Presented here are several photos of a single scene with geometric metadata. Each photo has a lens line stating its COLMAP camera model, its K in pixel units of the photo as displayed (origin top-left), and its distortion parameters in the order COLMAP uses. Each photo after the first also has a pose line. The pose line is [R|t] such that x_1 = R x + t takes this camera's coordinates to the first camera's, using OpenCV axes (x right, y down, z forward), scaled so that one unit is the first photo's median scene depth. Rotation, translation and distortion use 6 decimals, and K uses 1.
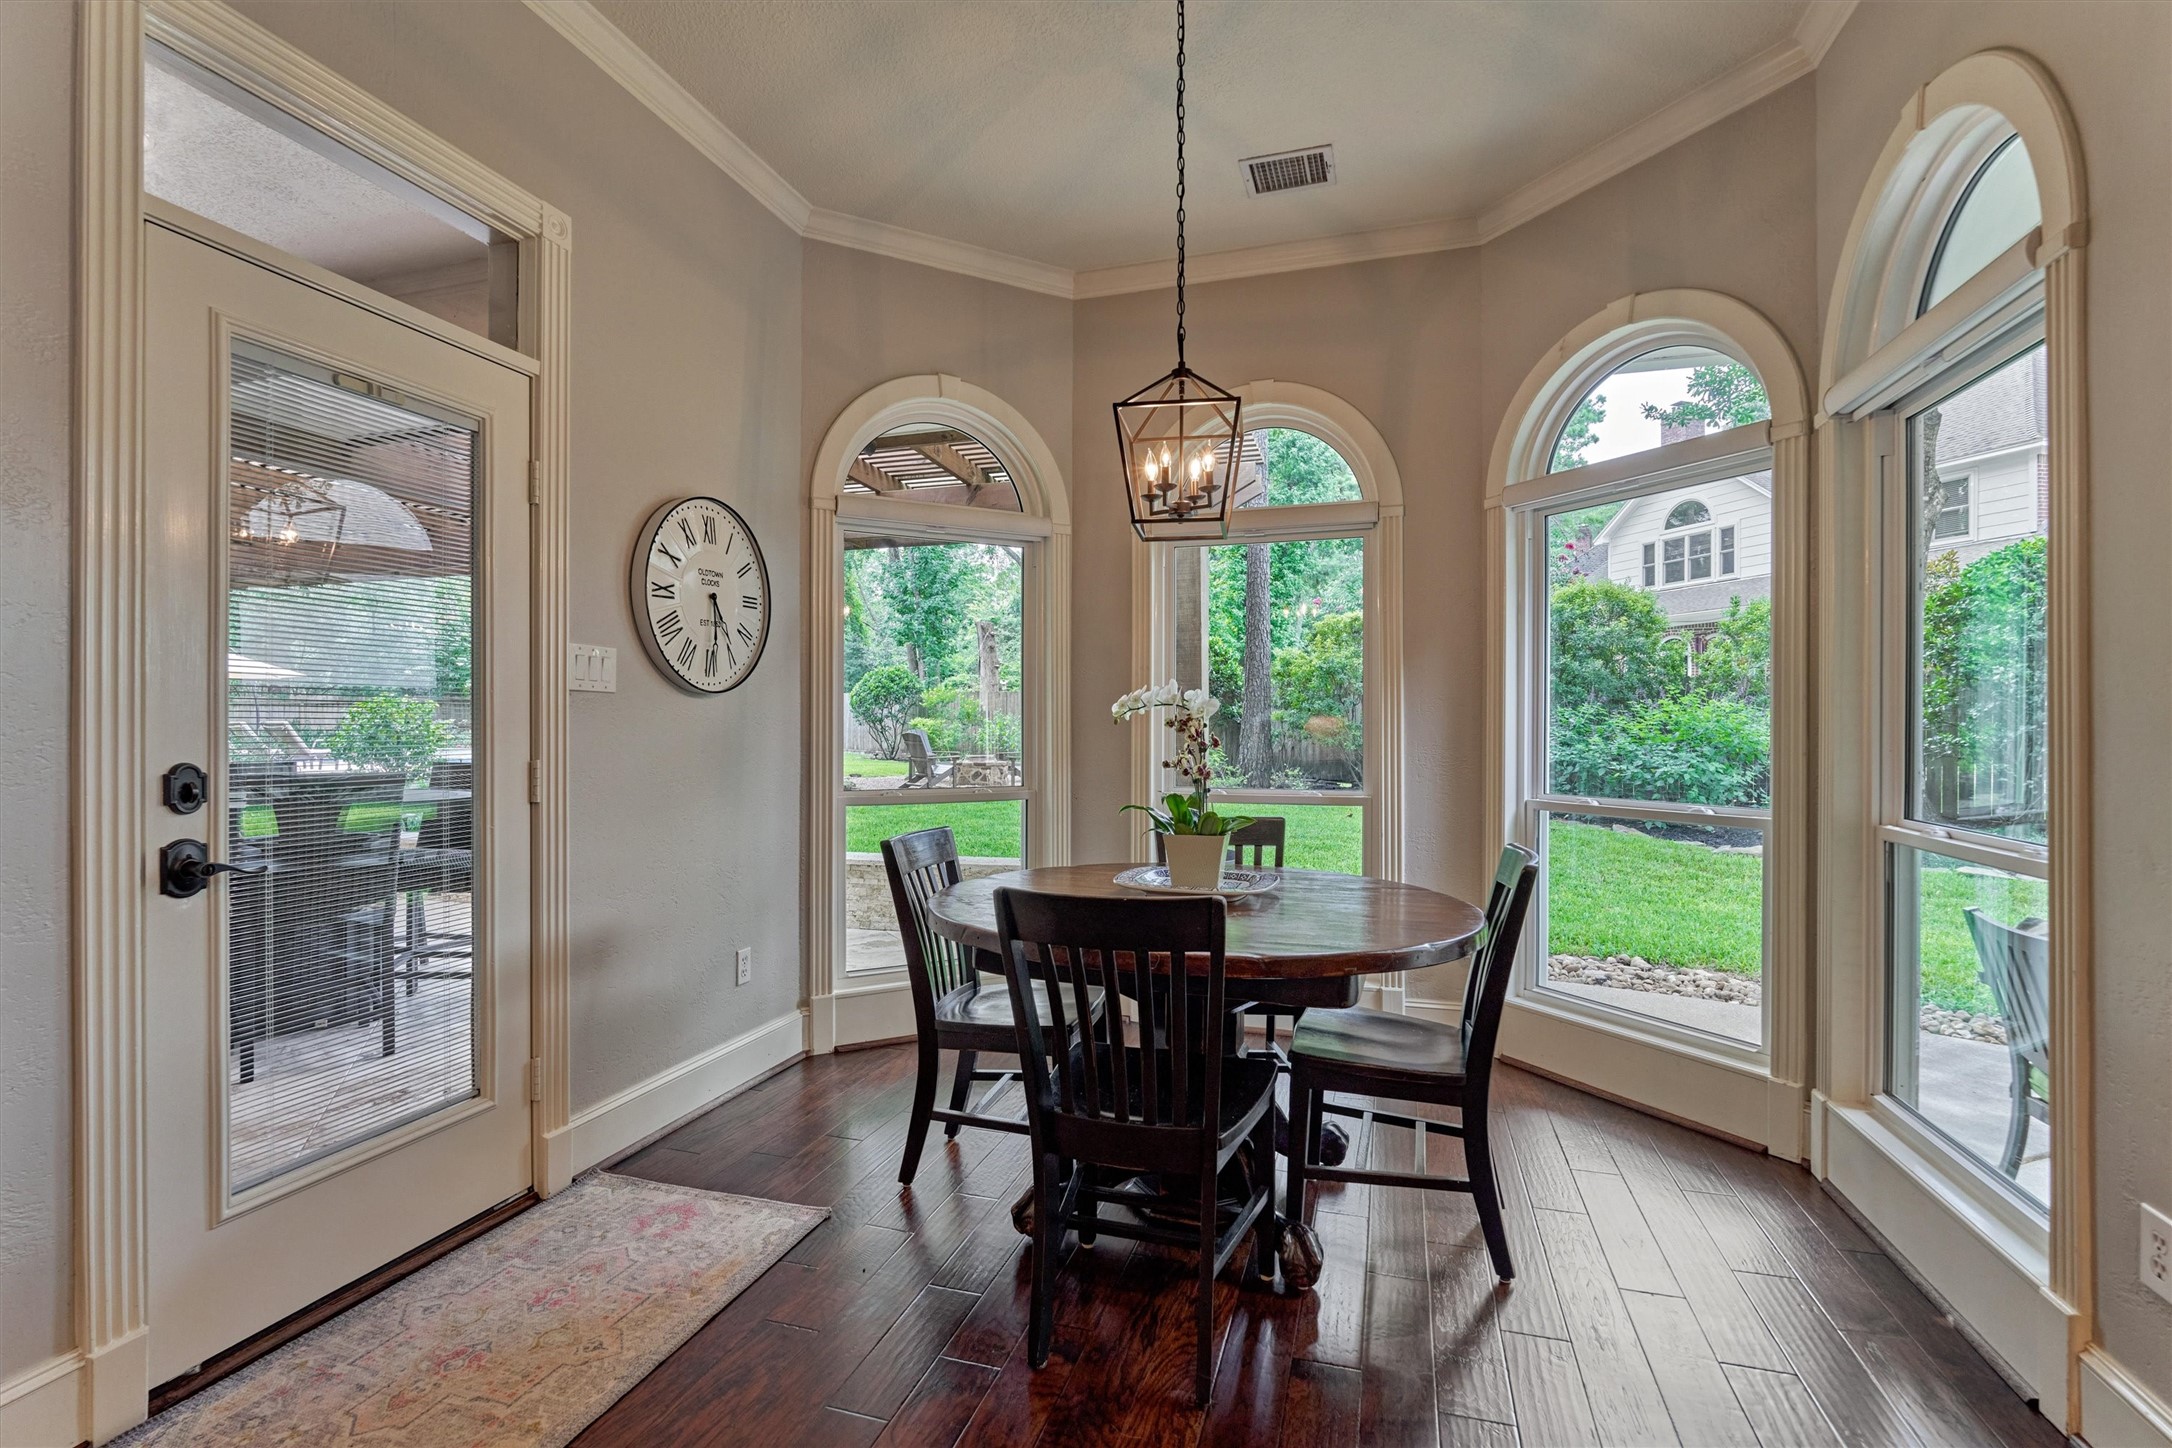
lens RADIAL K [[982.5, 0, 1086.0], [0, 982.5, 724.0], [0, 0, 1]] dist [-0.013253, -0.000048]
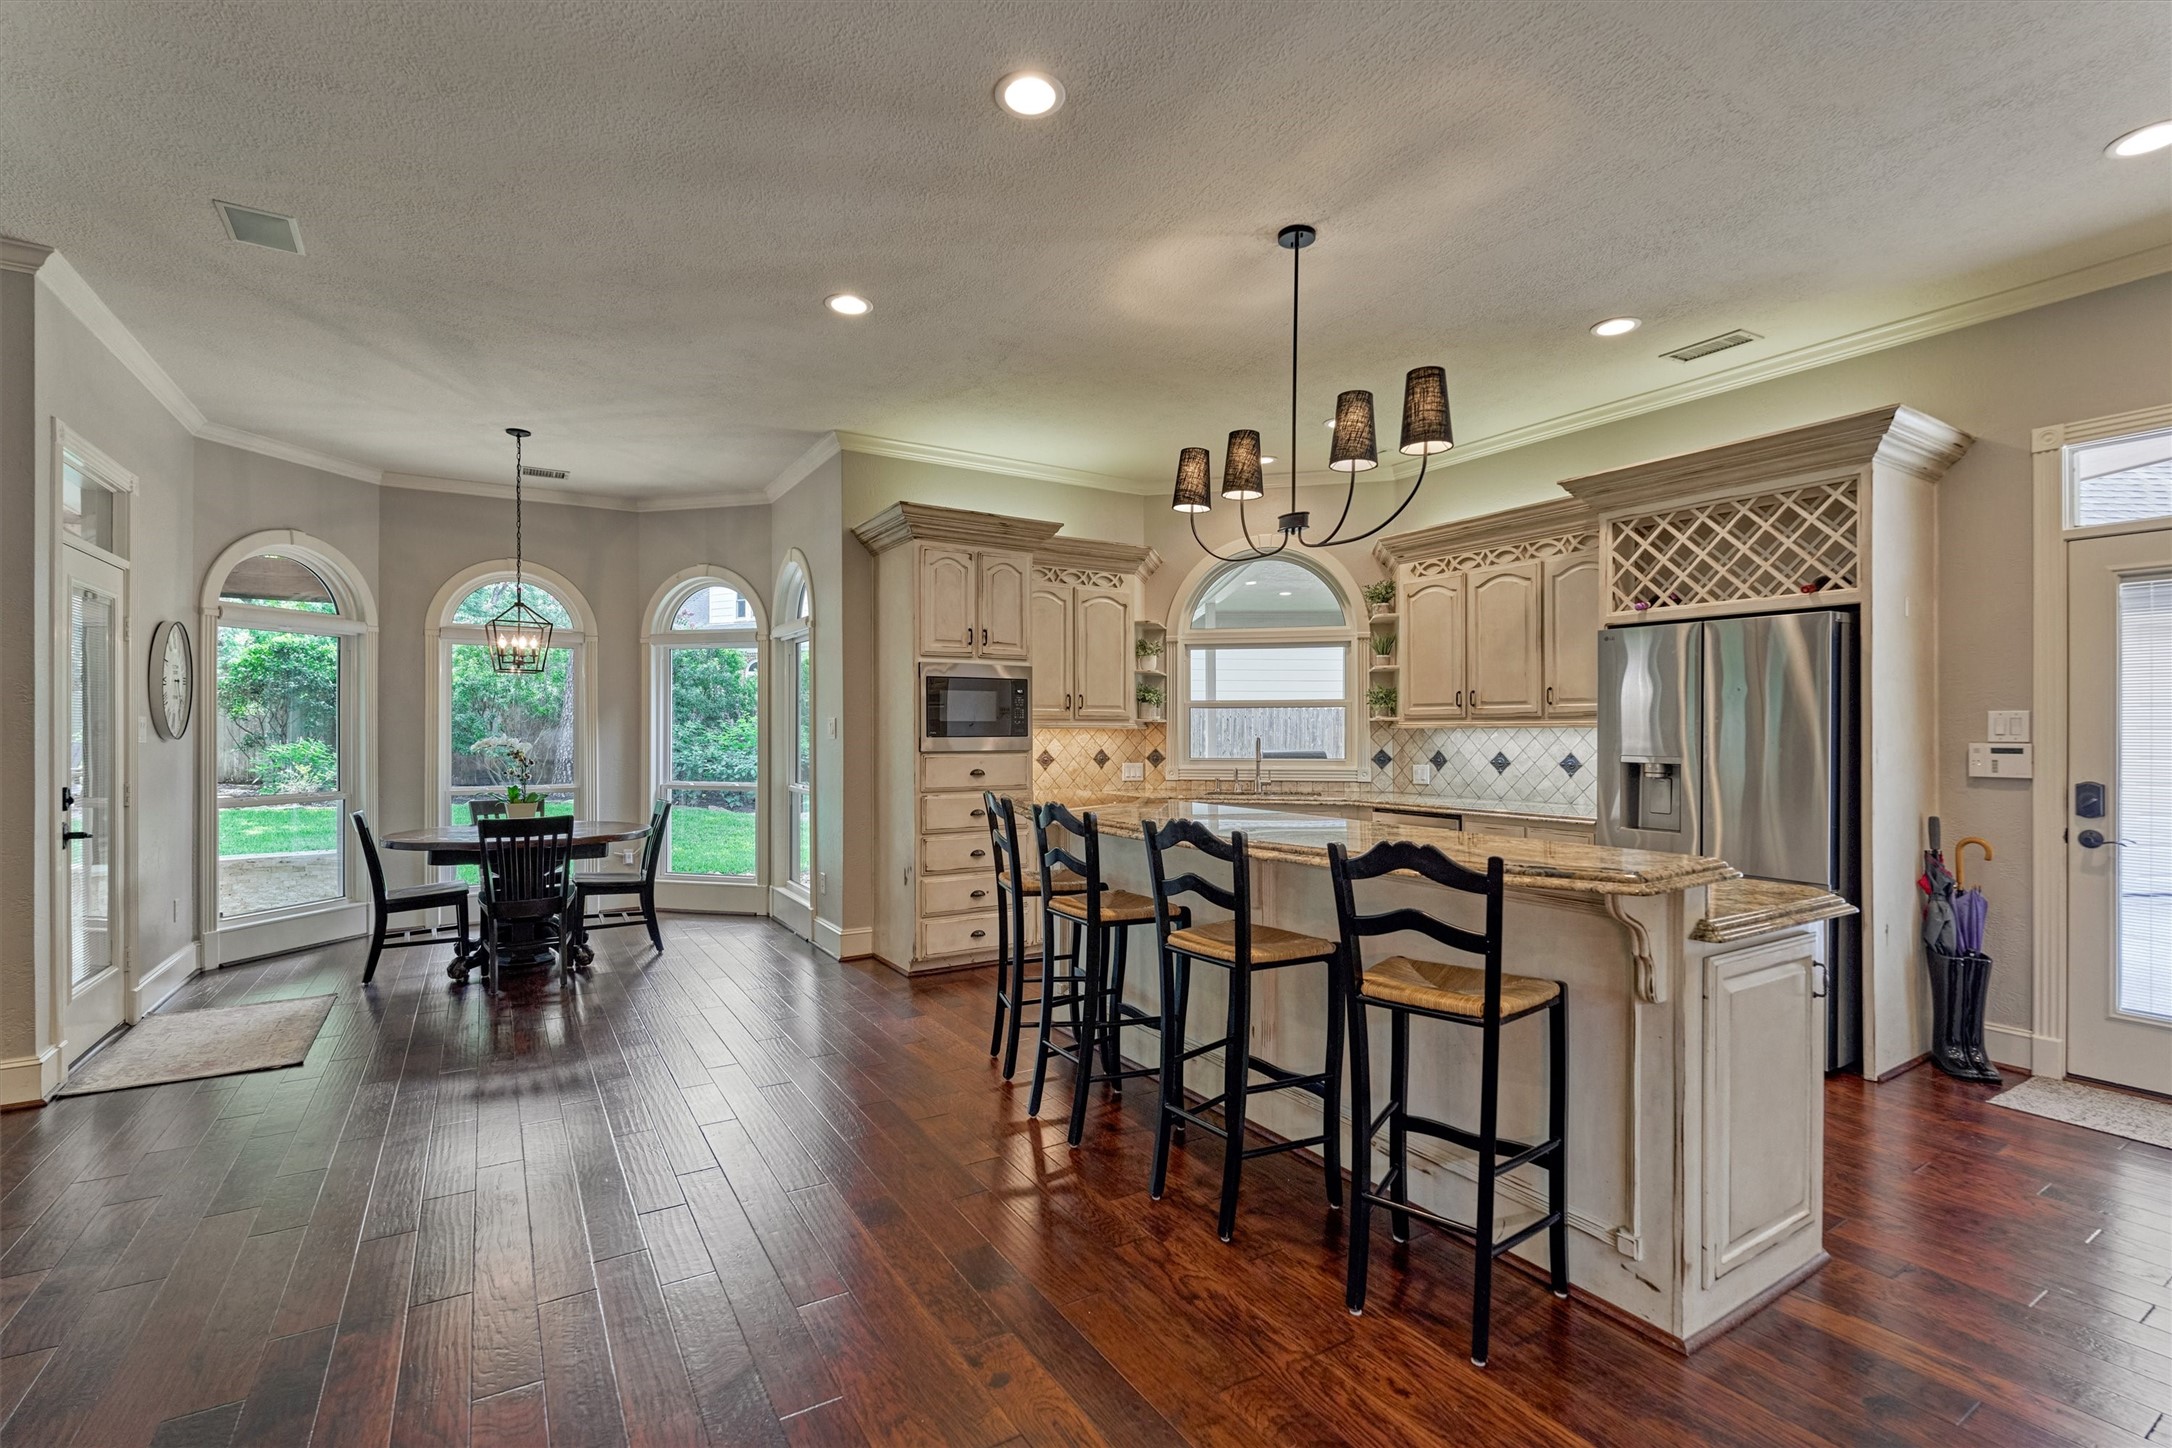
lens RADIAL K [[972.2, 0, 1083.4], [0, 972.2, 728.6], [0, 0, 1]] dist [-0.003581, 0.000543]
pose [[0.656183, -0.000695, 0.754602, -0.572540], [-0.002344, 0.999993, 0.002959, -0.054722], [-0.754599, -0.003710, 0.656176, -1.141327]]
